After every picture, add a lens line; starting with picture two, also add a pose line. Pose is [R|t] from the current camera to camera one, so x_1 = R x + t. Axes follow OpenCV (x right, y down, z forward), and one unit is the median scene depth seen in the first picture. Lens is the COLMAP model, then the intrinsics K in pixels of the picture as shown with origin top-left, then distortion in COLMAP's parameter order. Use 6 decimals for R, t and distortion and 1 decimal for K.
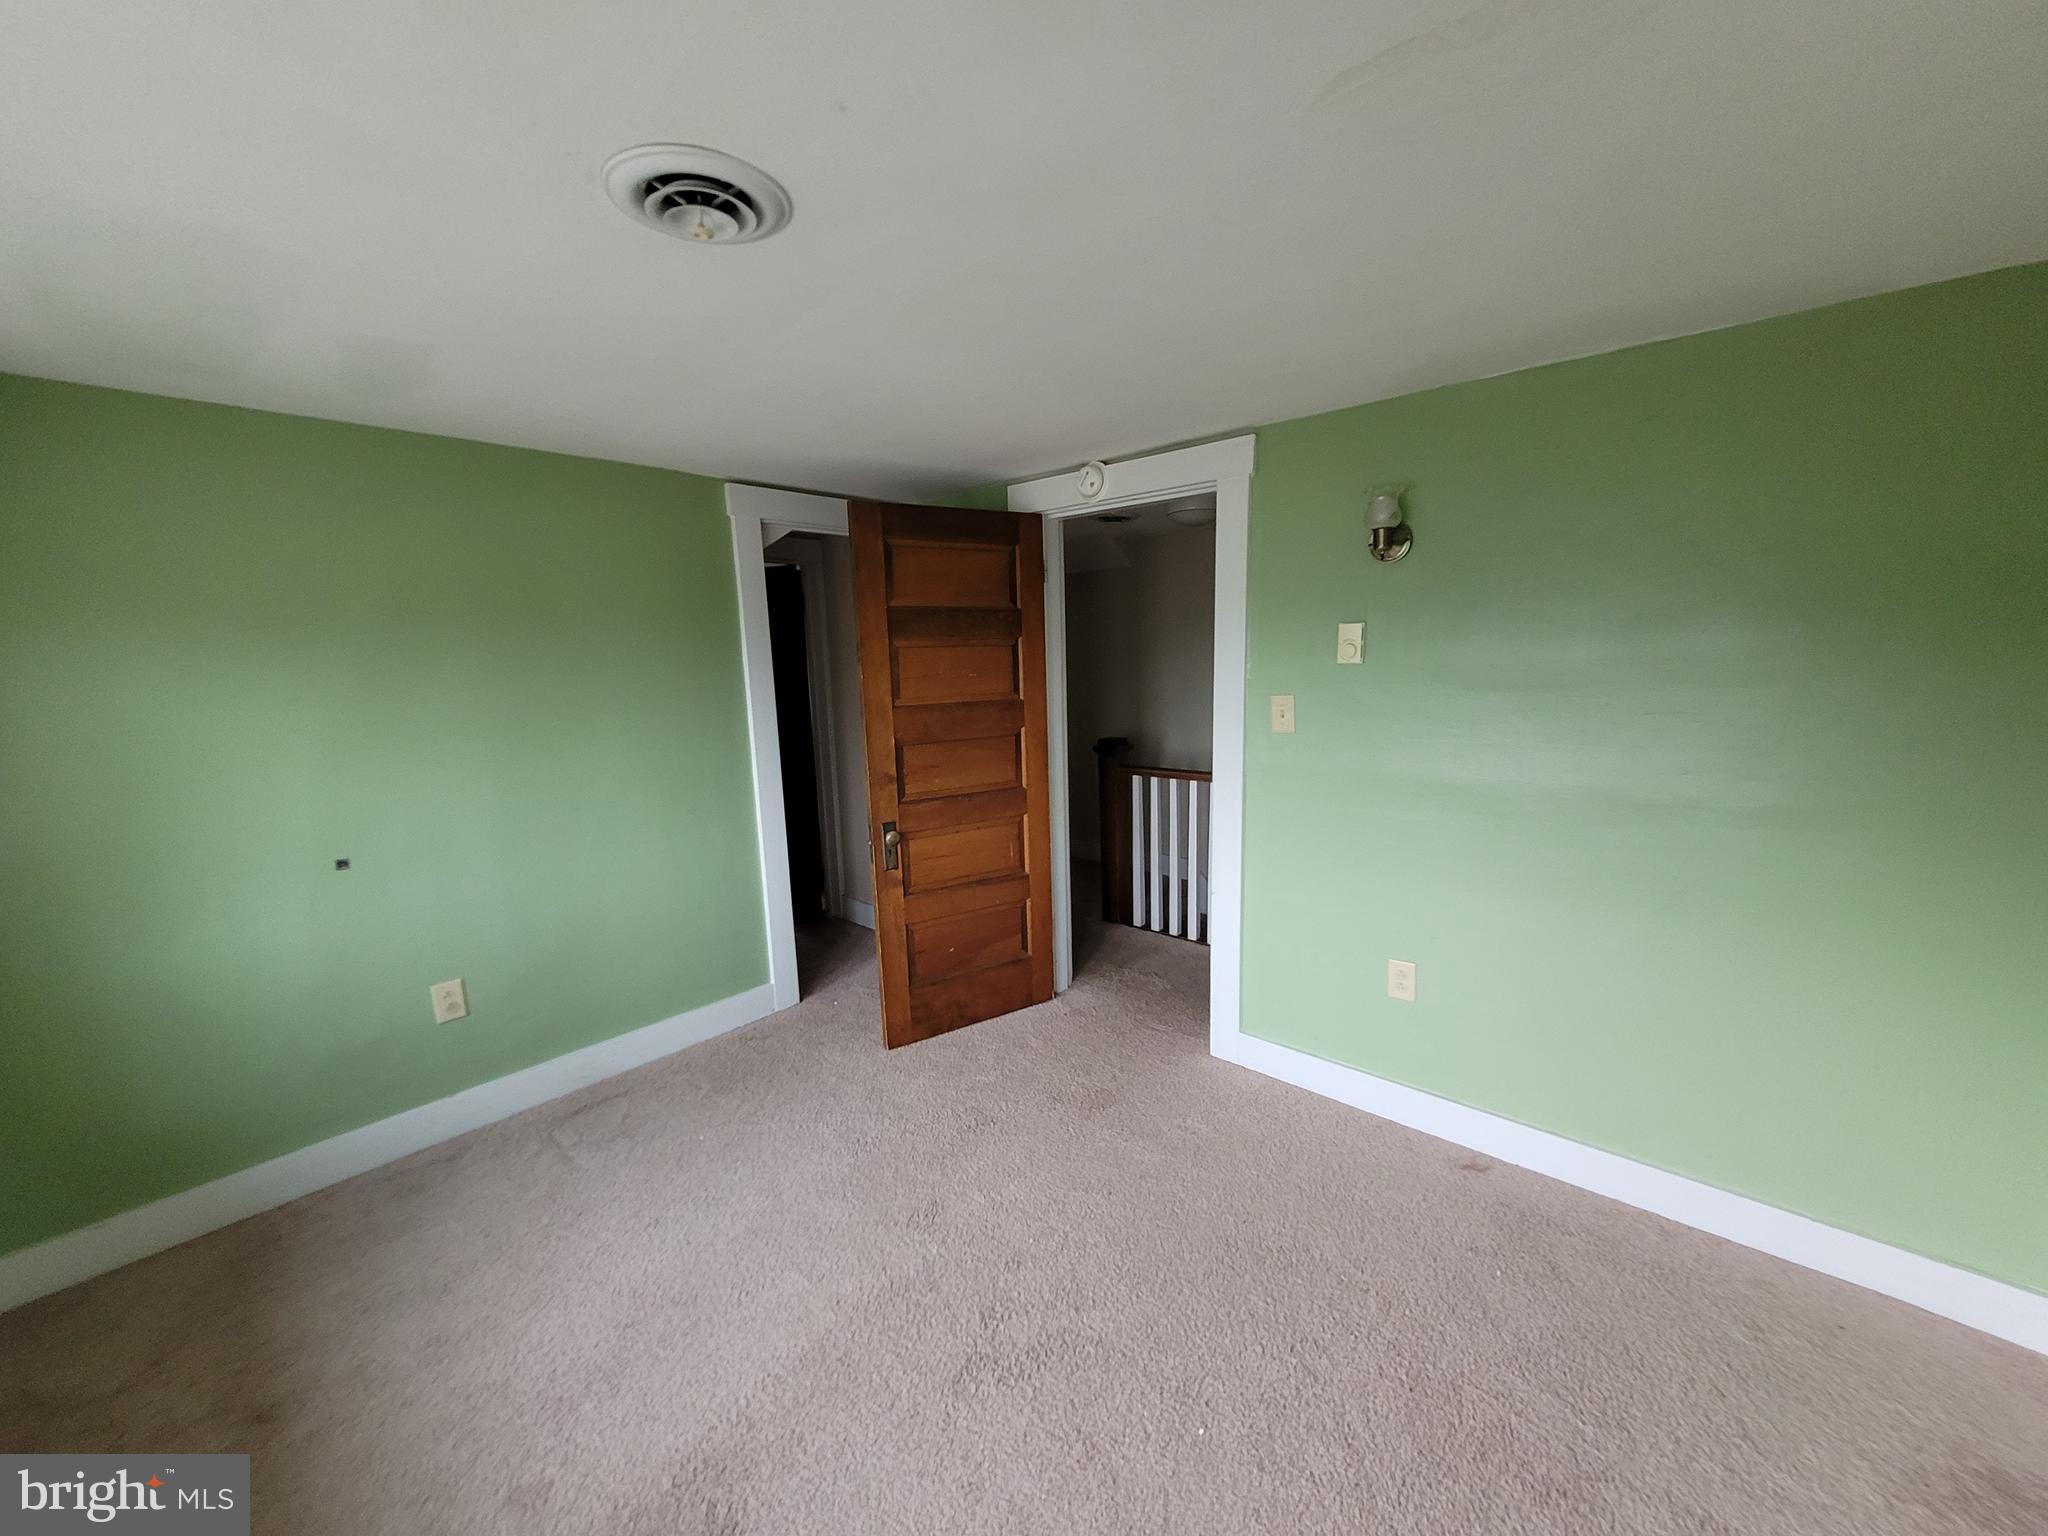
lens RADIAL K [[794.1, 0, 1023.5], [0, 794.1, 780.3], [0, 0, 1]] dist [0.000393, -0.000005]
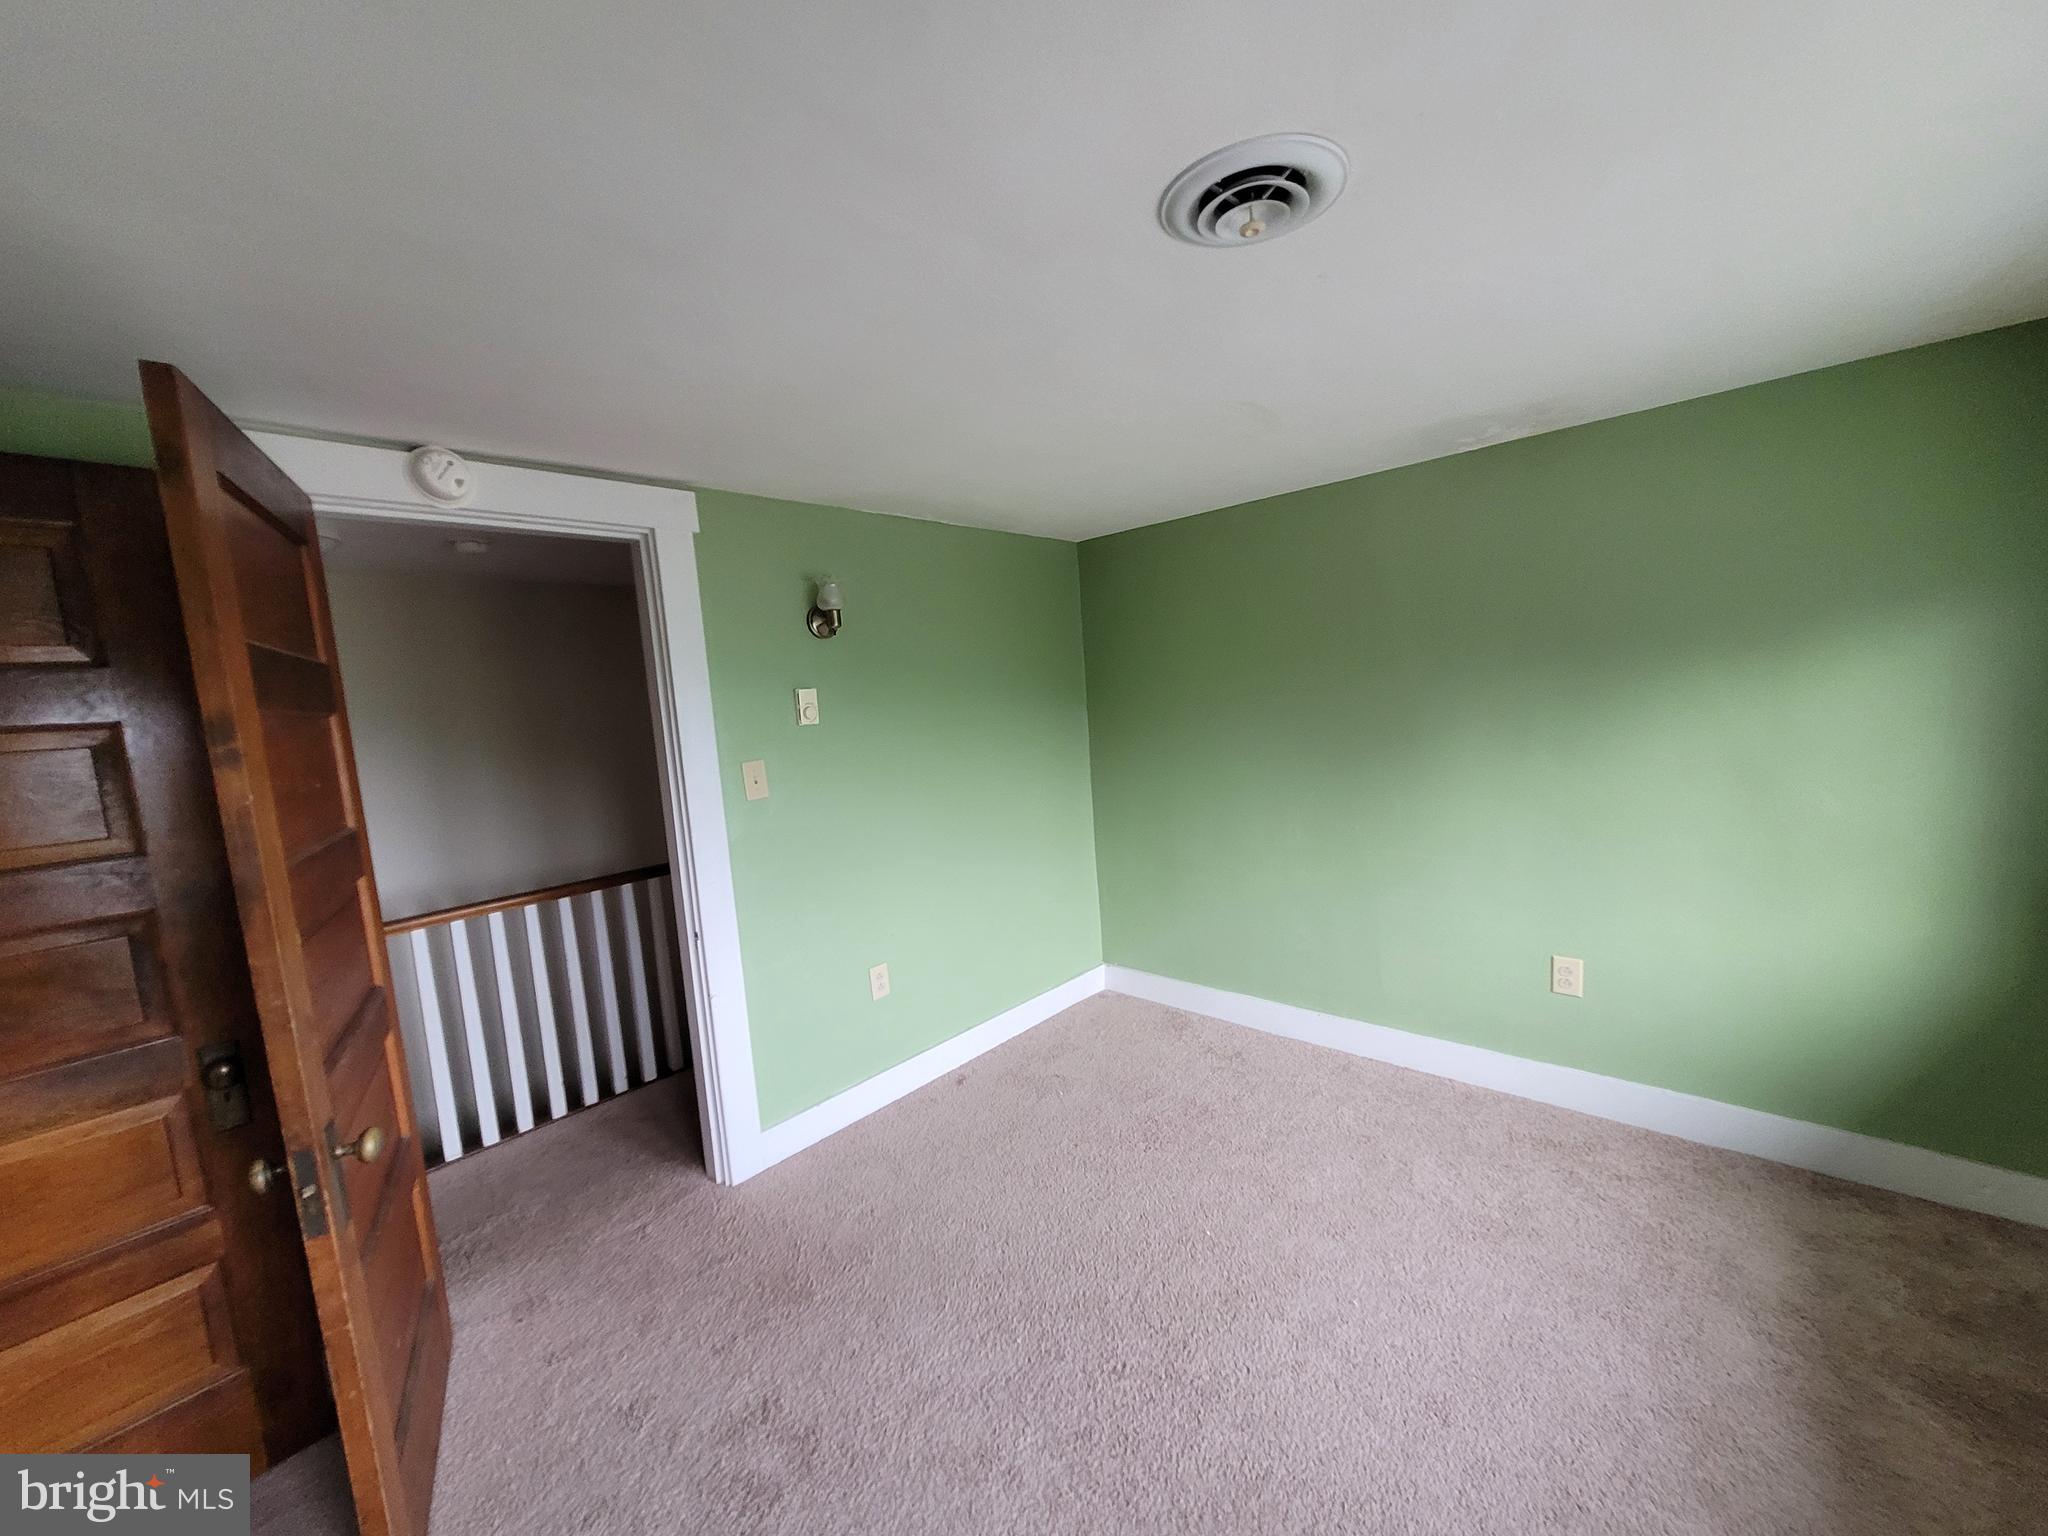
lens RADIAL K [[794.1, 0, 1023.5], [0, 794.1, 780.3], [0, 0, 1]] dist [0.000393, -0.000005]
pose [[0.017340, -0.088969, 0.995883, -0.685921], [0.227566, 0.970243, 0.082716, -0.093365], [-0.973608, 0.225195, 0.037071, 0.670496]]
